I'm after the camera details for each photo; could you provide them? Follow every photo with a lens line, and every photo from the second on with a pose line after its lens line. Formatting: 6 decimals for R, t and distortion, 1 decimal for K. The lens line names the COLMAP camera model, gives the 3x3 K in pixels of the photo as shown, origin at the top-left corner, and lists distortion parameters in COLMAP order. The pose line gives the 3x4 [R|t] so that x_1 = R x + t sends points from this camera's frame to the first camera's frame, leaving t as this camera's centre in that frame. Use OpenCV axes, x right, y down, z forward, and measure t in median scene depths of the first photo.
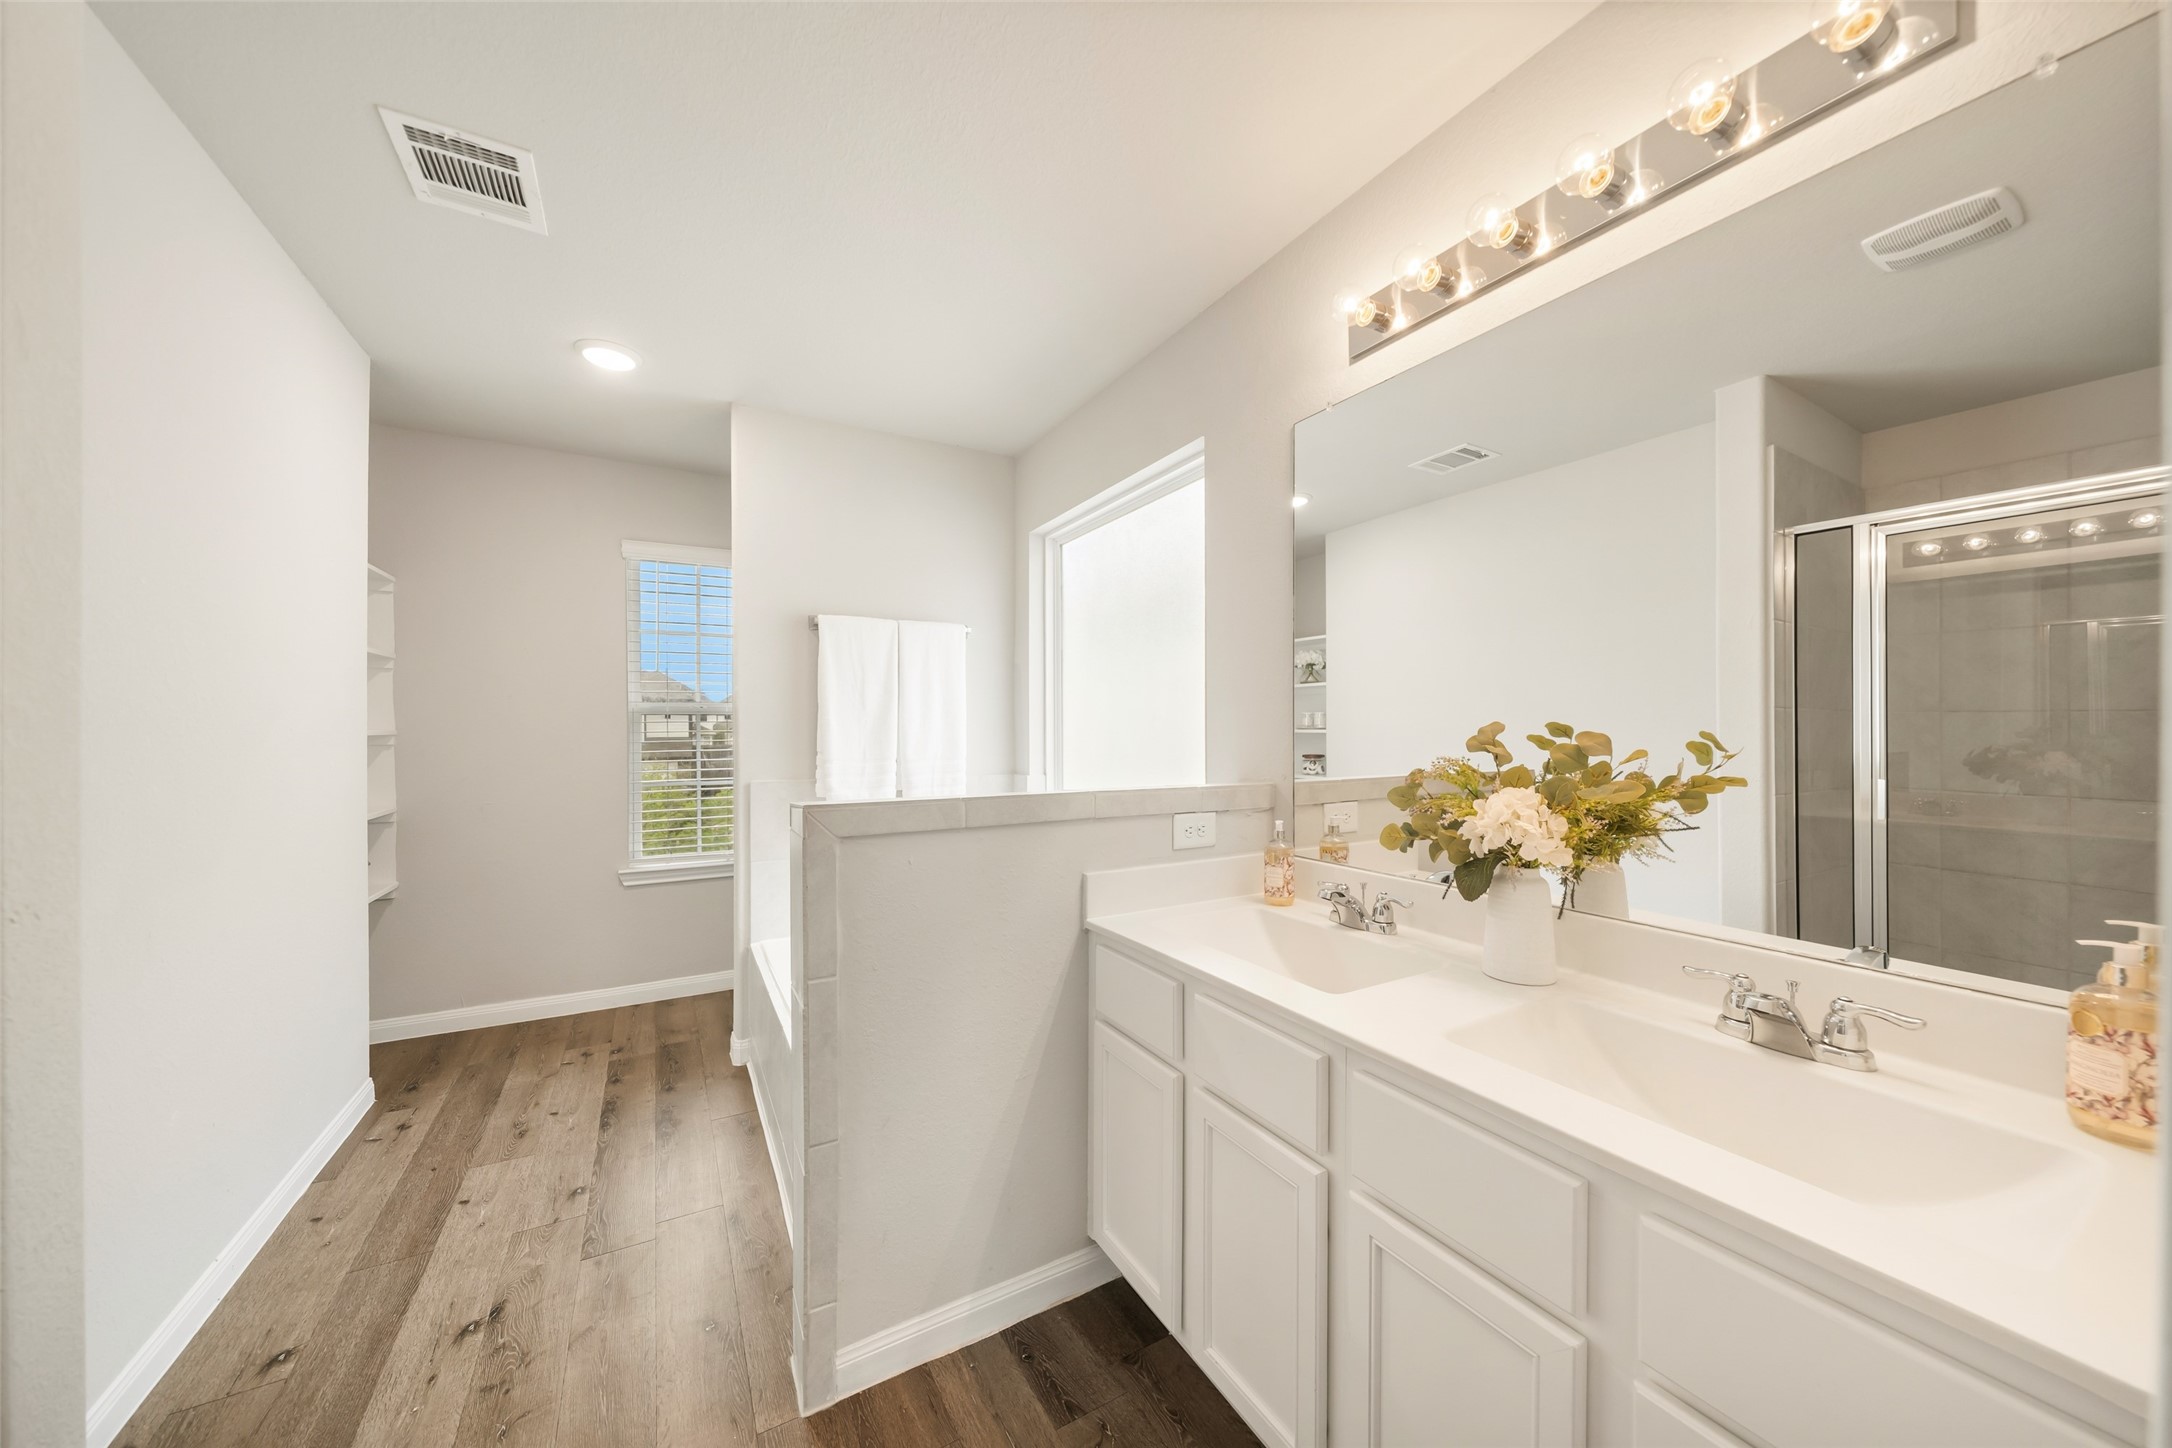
lens RADIAL K [[764.7, 0, 1105.7], [0, 764.7, 731.3], [0, 0, 1]] dist [-0.006581, 0.000470]
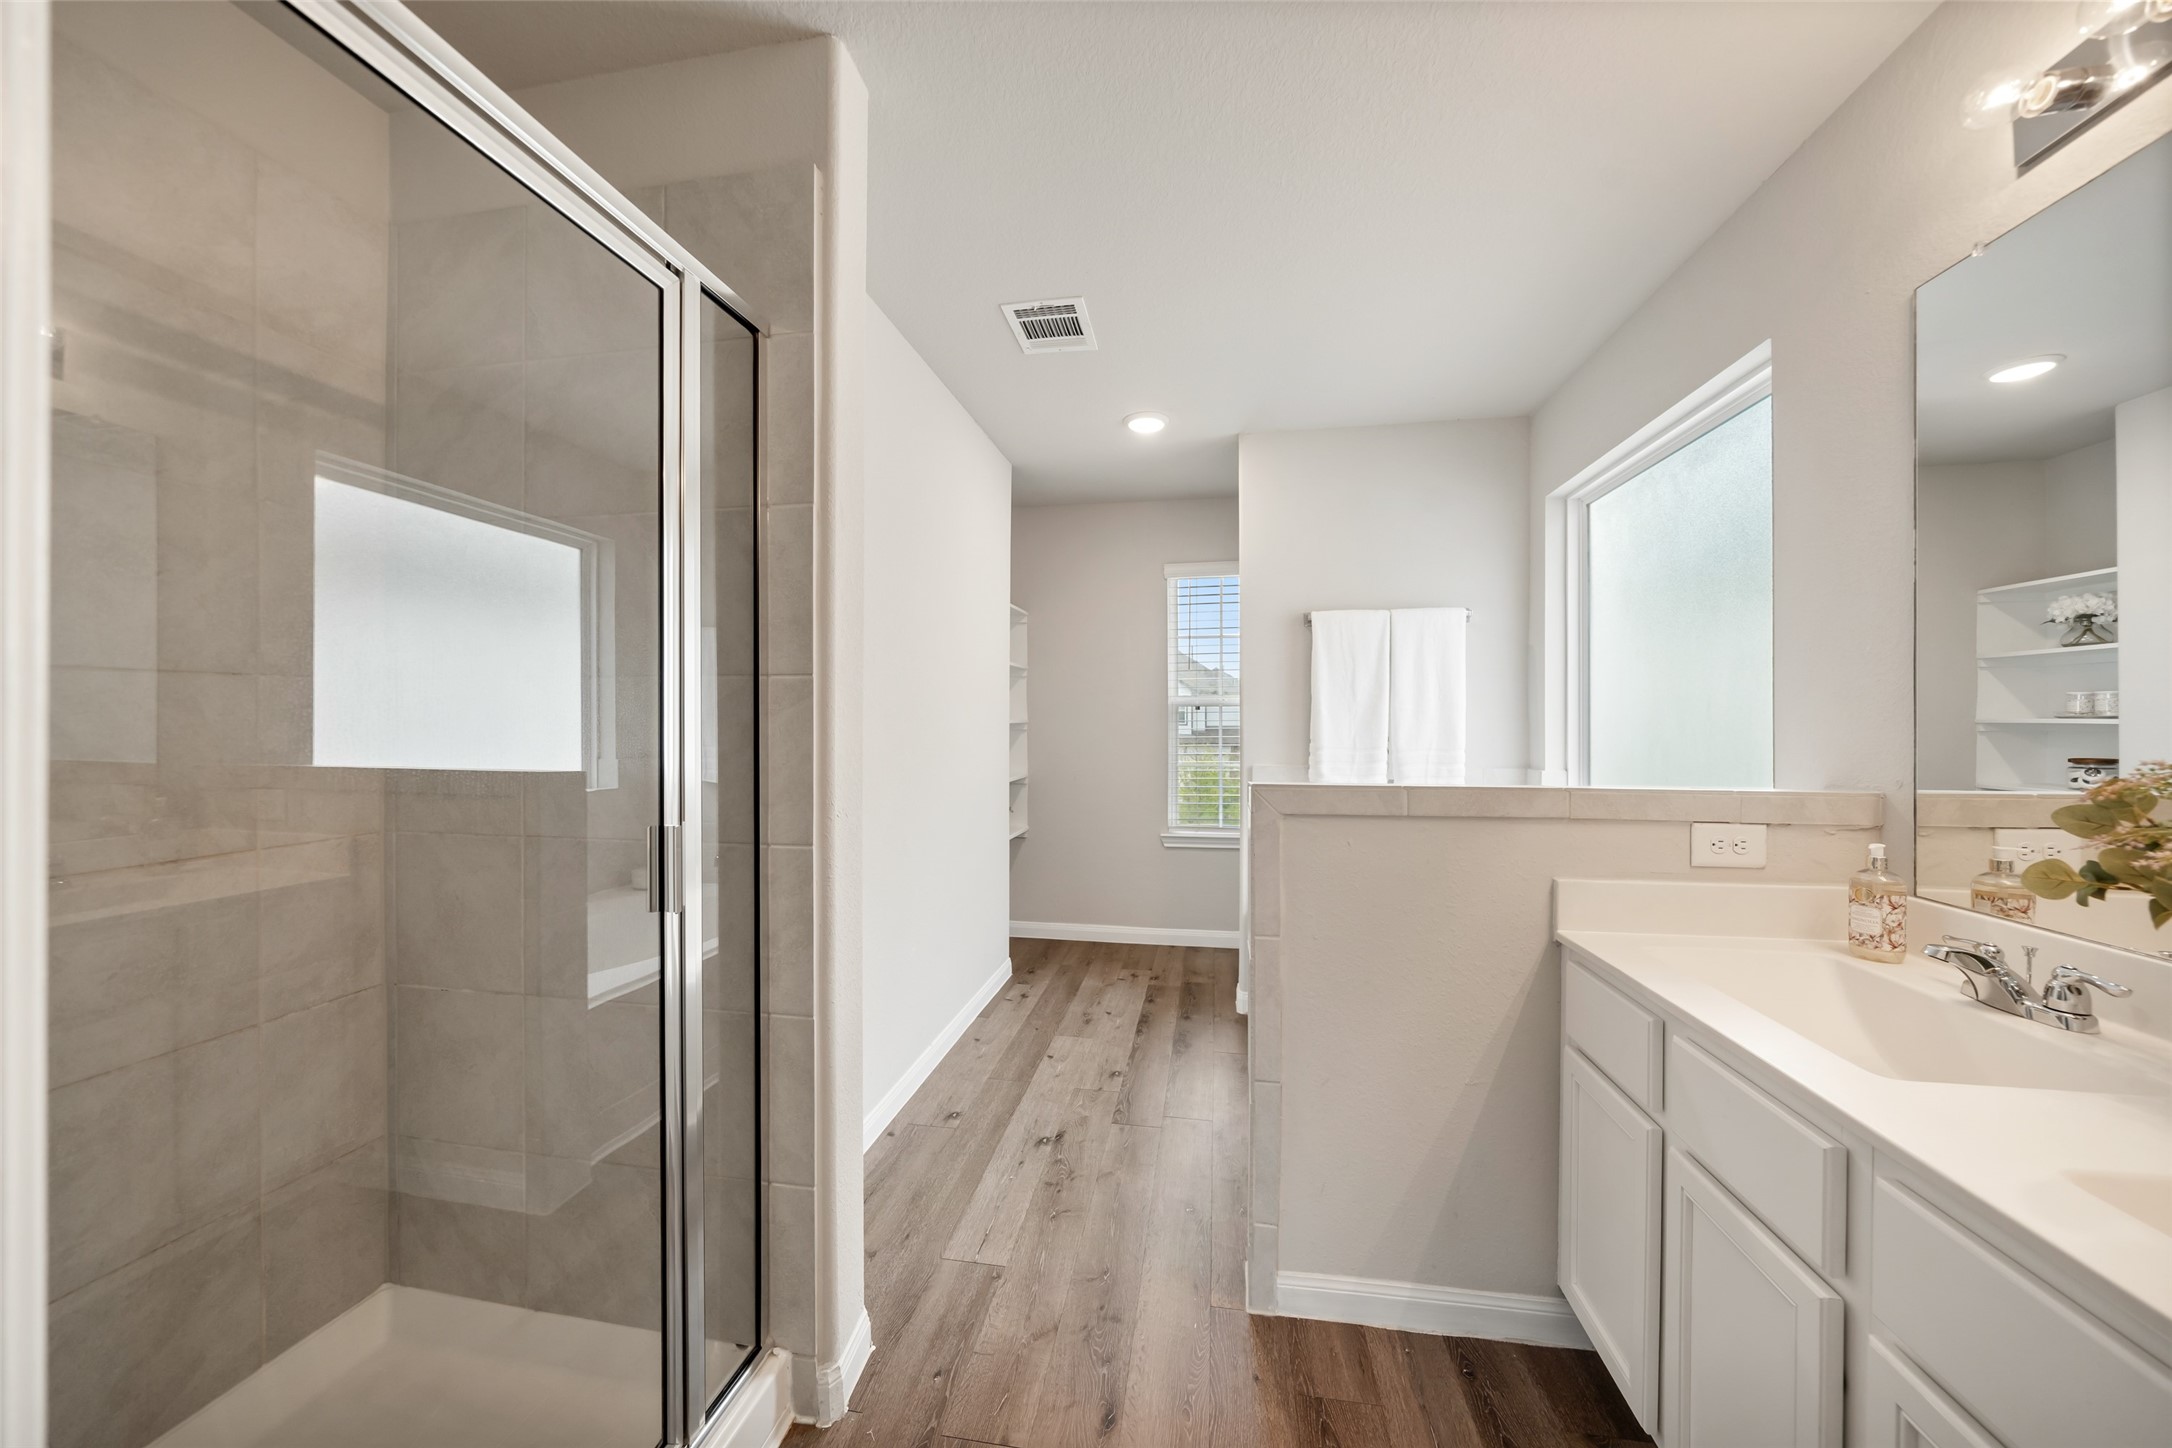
lens RADIAL K [[764.7, 0, 1087.2], [0, 764.7, 714.7], [0, 0, 1]] dist [-0.006581, 0.000470]
pose [[0.765174, -0.003687, -0.643813, 0.114423], [-0.001354, 0.999972, -0.007335, 0.000149], [0.643822, 0.006484, 0.765148, -0.035814]]
